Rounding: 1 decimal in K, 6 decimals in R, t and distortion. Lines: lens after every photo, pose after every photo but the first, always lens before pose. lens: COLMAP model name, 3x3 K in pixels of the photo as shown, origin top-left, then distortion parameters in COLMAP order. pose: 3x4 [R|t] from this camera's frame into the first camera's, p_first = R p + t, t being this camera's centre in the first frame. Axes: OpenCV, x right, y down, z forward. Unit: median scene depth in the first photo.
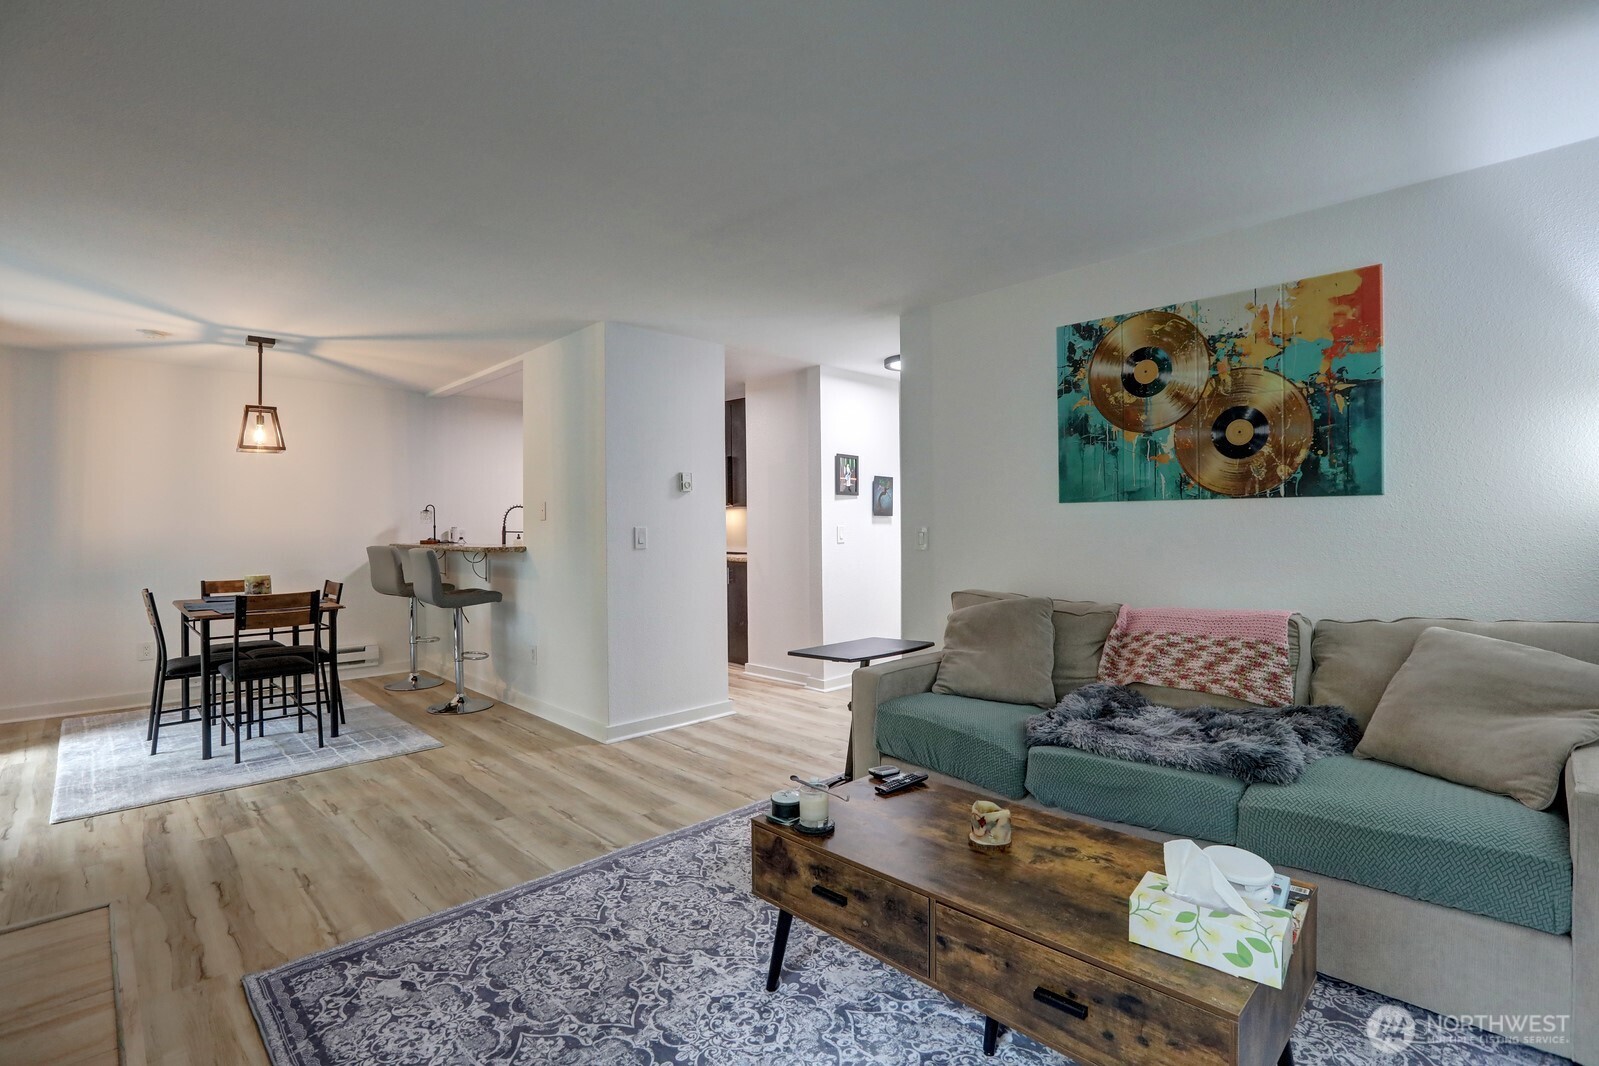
lens RADIAL K [[728.6, 0, 800.2], [0, 728.6, 528.6], [0, 0, 1]] dist [0.001421, 0.000294]
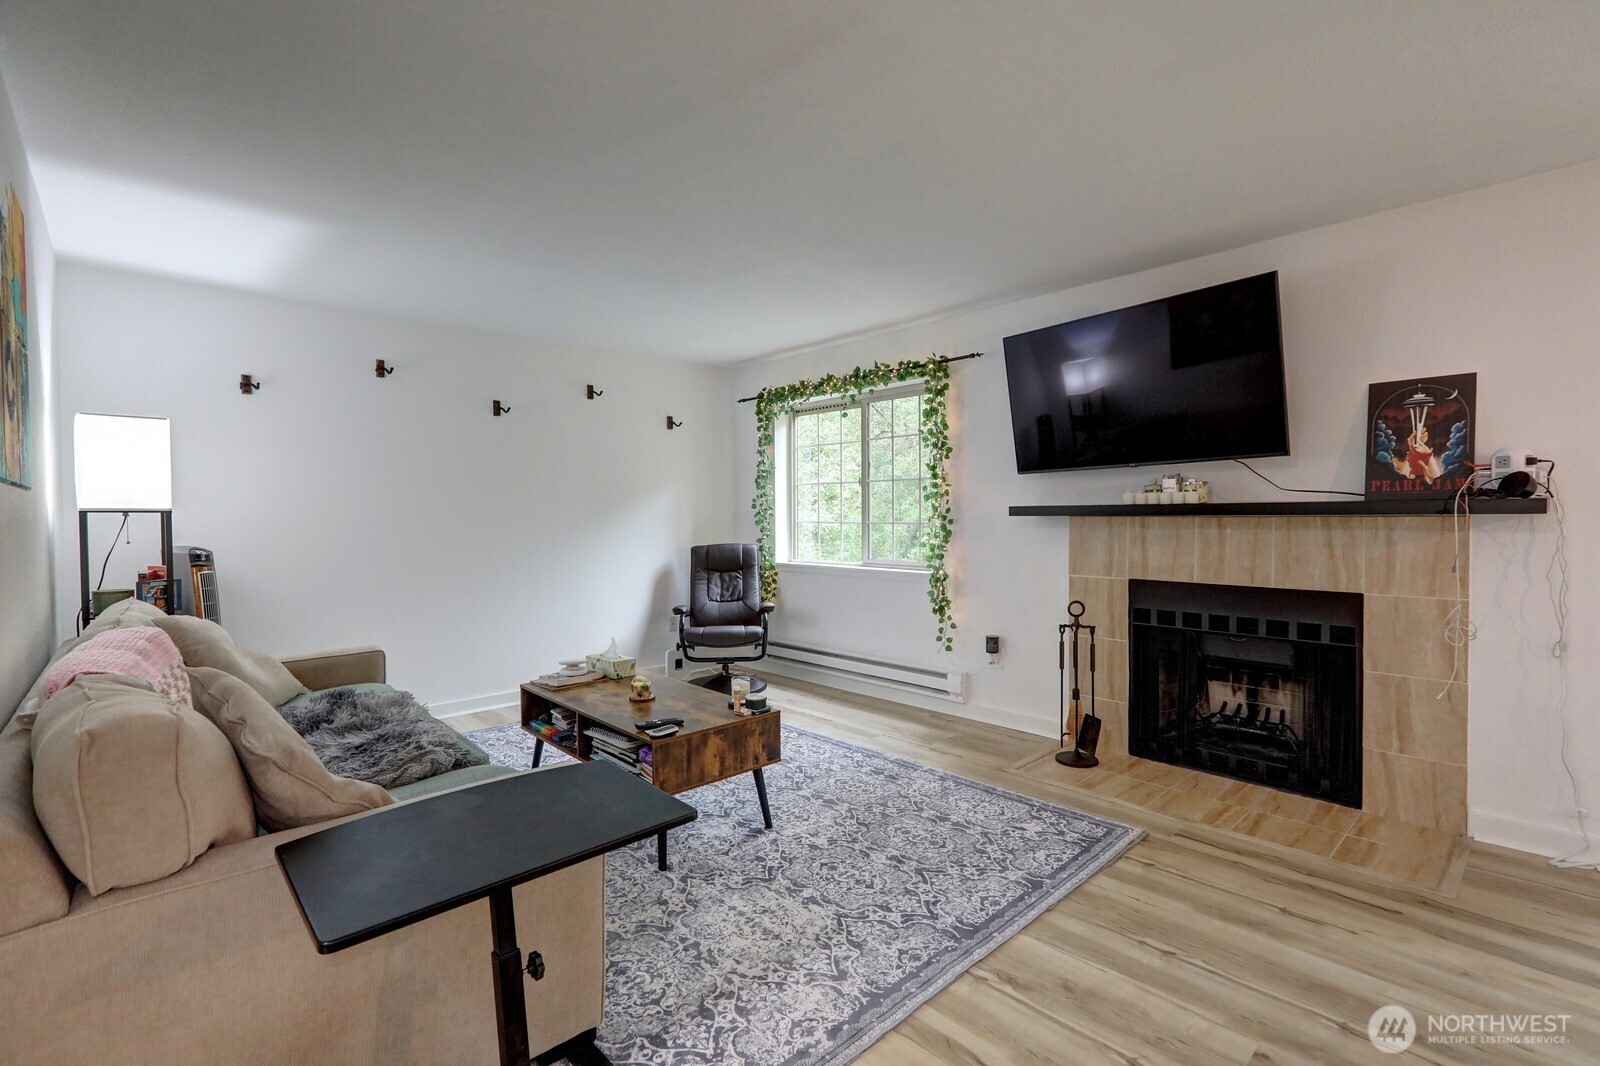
lens RADIAL K [[729.0, 0, 799.7], [0, 729.0, 530.3], [0, 0, 1]] dist [0.001421, 0.000294]
pose [[-0.999266, 0.014414, 0.035496, -0.128983], [0.015270, 0.999596, 0.023955, -0.003734], [-0.035136, 0.024479, -0.999083, 1.952753]]
